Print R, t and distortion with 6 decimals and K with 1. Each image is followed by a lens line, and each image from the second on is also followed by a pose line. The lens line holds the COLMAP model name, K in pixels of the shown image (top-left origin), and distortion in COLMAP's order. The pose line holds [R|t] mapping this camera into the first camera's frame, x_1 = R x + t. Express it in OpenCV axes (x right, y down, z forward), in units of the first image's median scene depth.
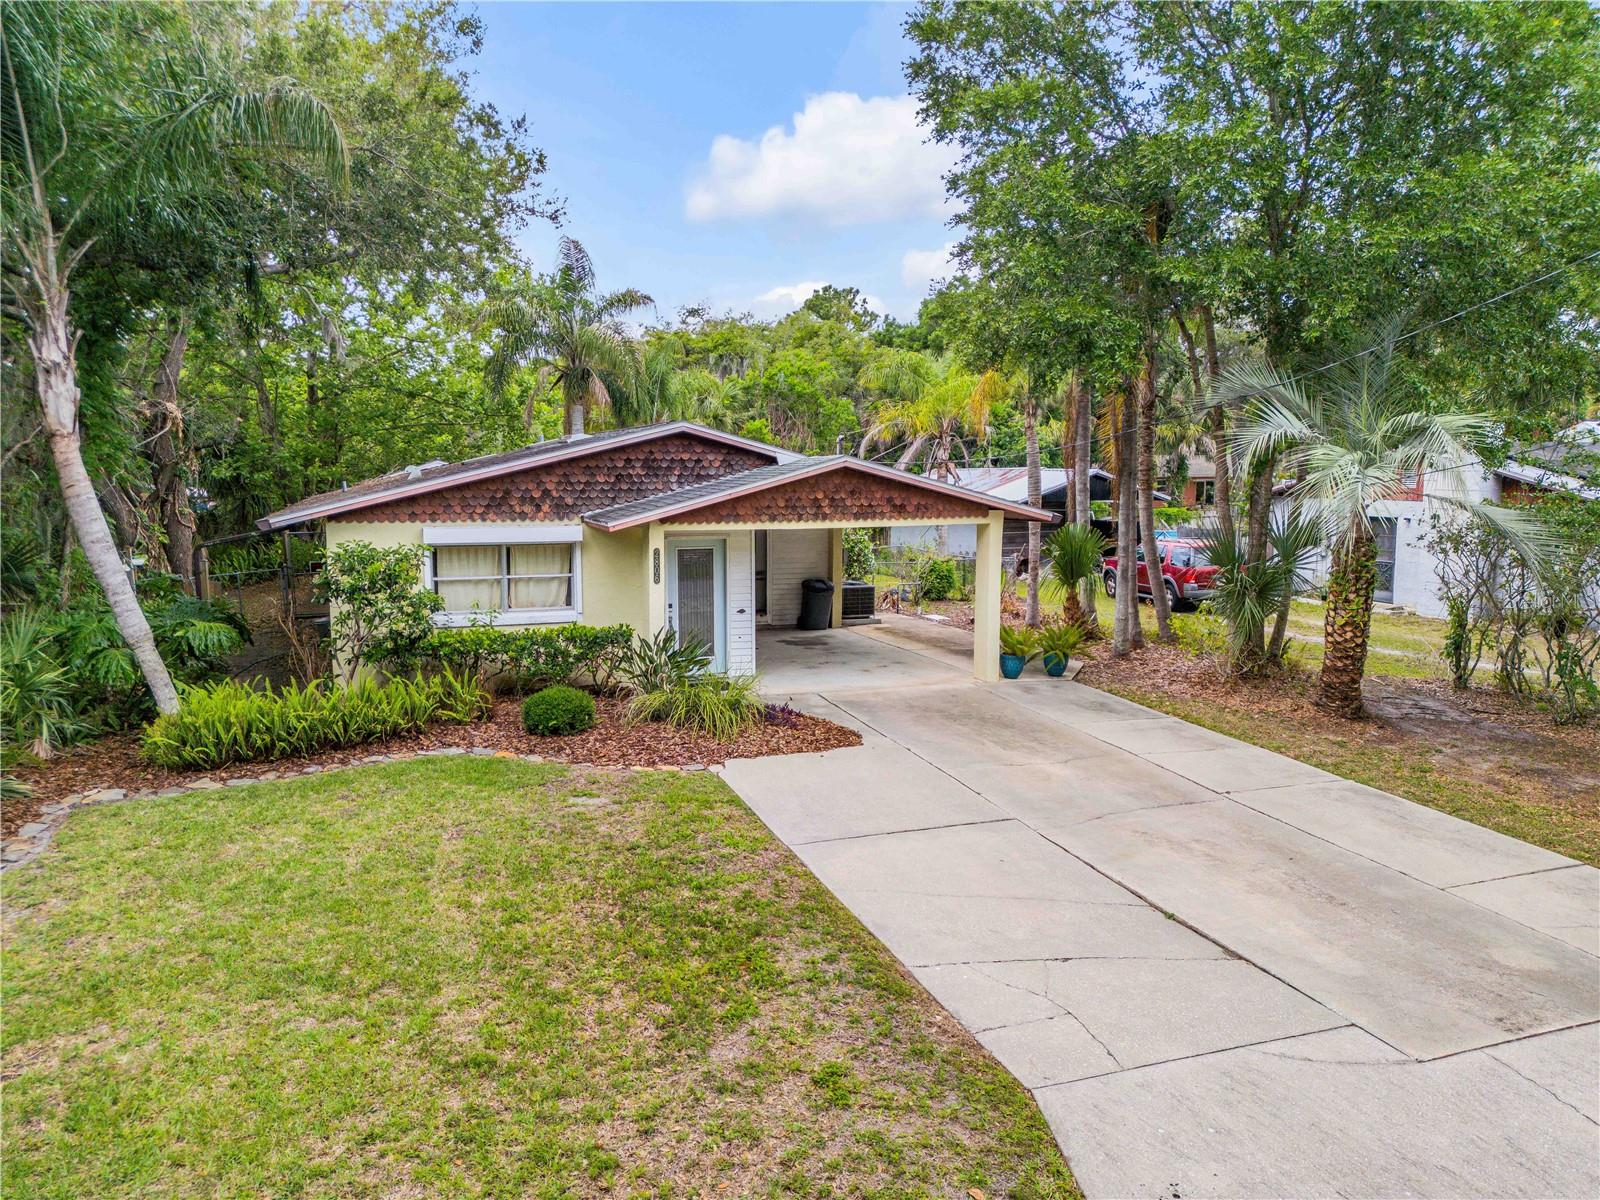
lens RADIAL K [[1118.3, 0, 800.0], [0, 1118.3, 600.0], [0, 0, 1]] dist [0.109023, -0.122605]
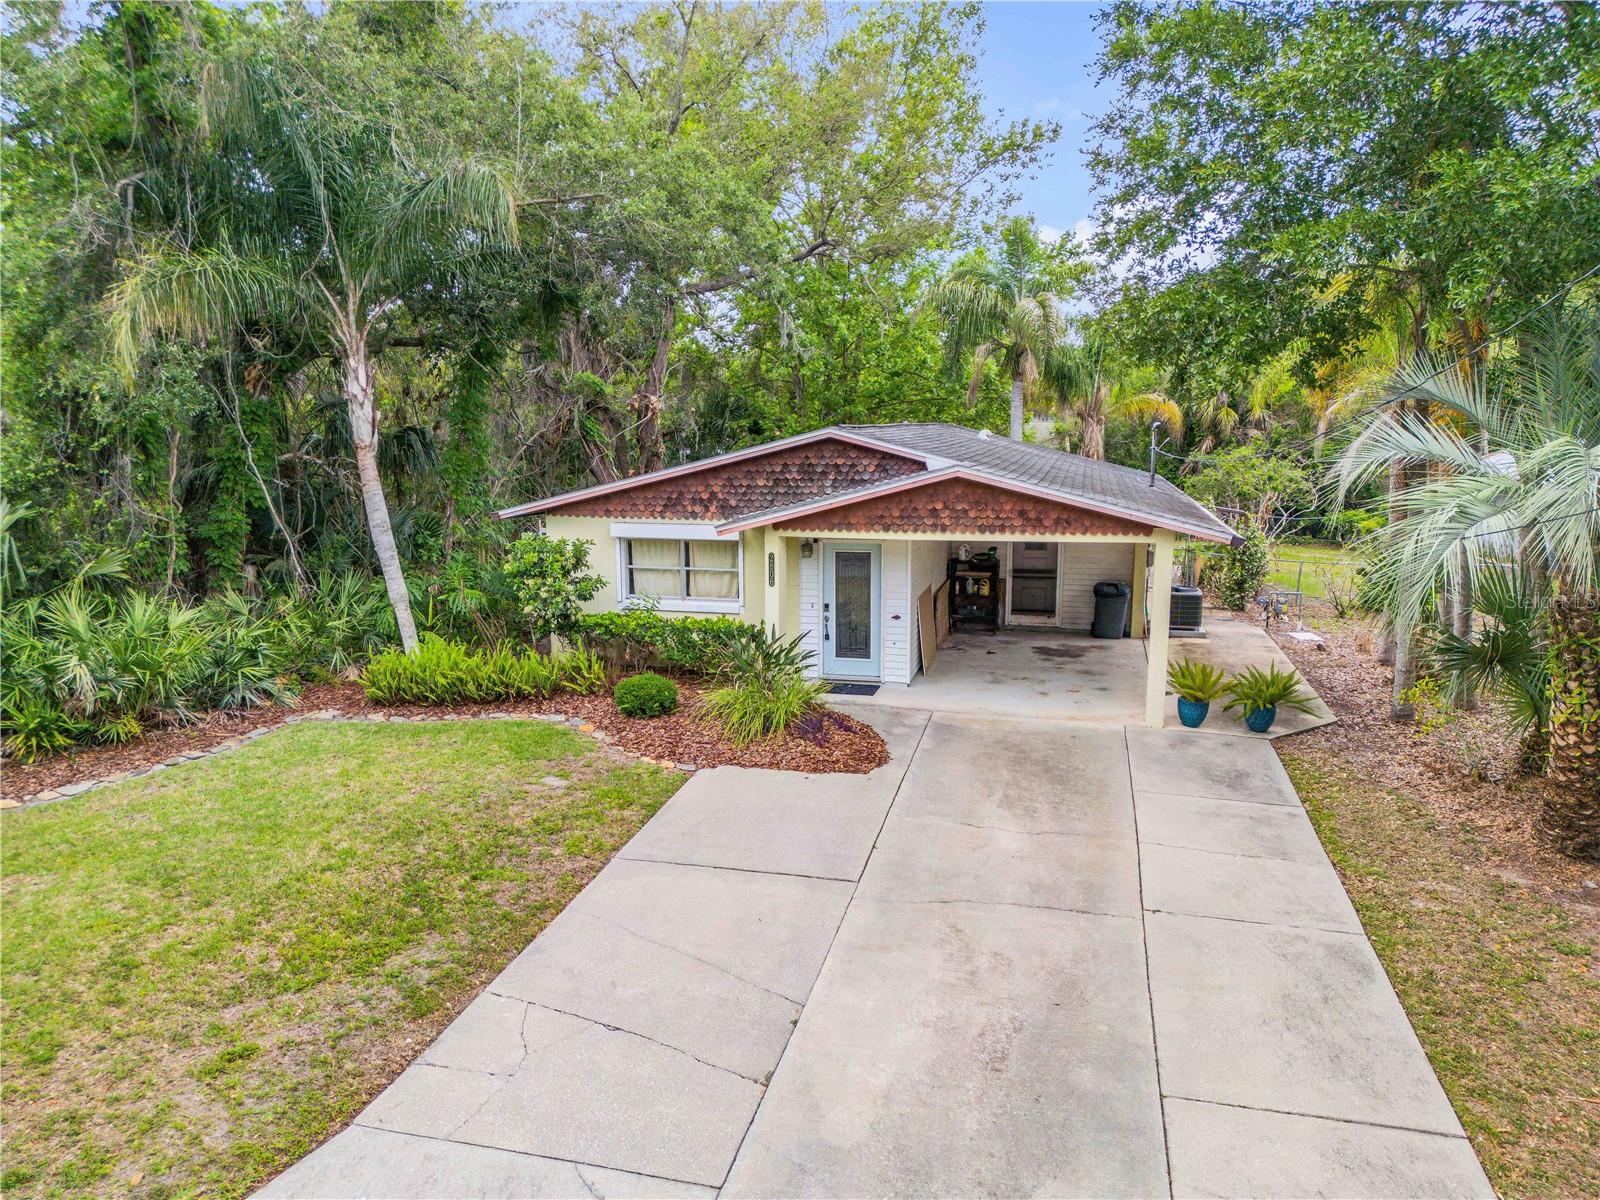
lens RADIAL K [[1118.3, 0, 800.0], [0, 1118.3, 600.0], [0, 0, 1]] dist [0.109023, -0.122605]
pose [[0.819894, 0.086992, -0.565867, 0.557108], [-0.062196, 0.996073, 0.063011, -0.079530], [0.569126, -0.016467, 0.822085, 0.177656]]
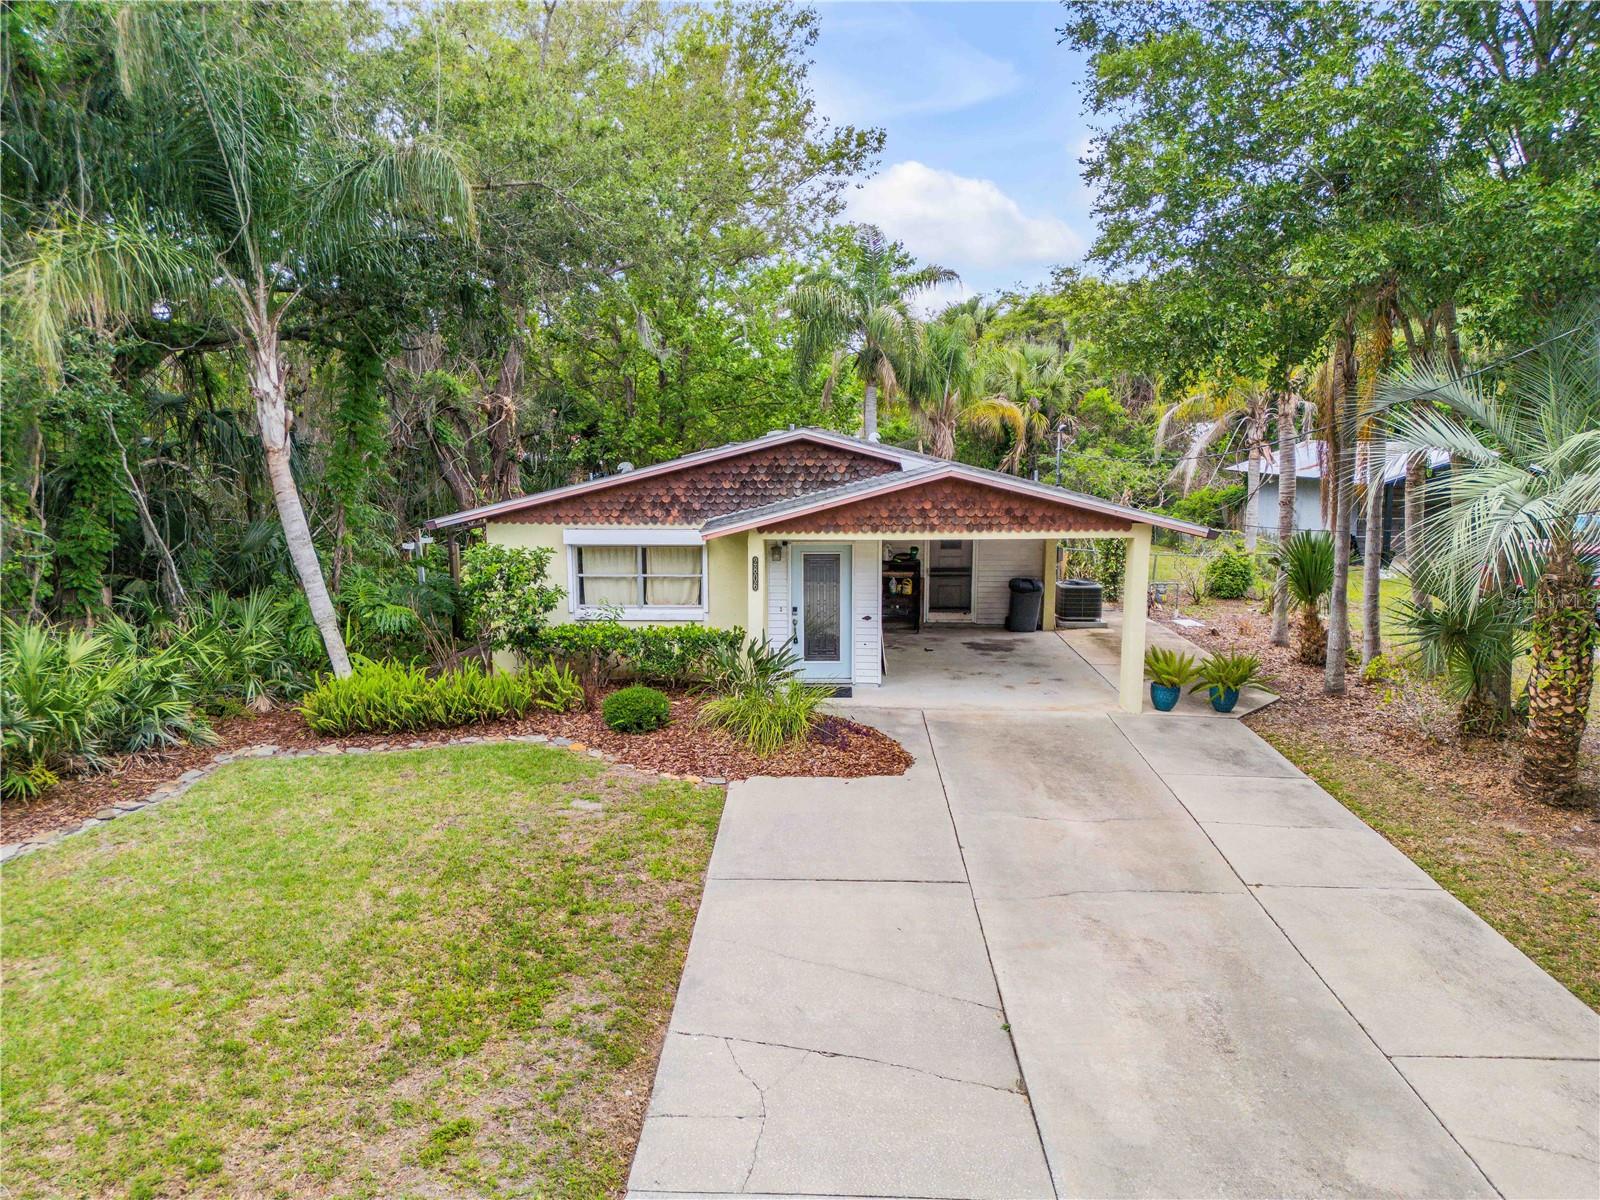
lens RADIAL K [[1118.3, 0, 800.0], [0, 1118.3, 600.0], [0, 0, 1]] dist [0.109023, -0.122605]
pose [[0.924441, 0.055158, -0.377316, 0.338723], [-0.040127, 0.998061, 0.047588, -0.064742], [0.379209, -0.028851, 0.924861, 0.080180]]
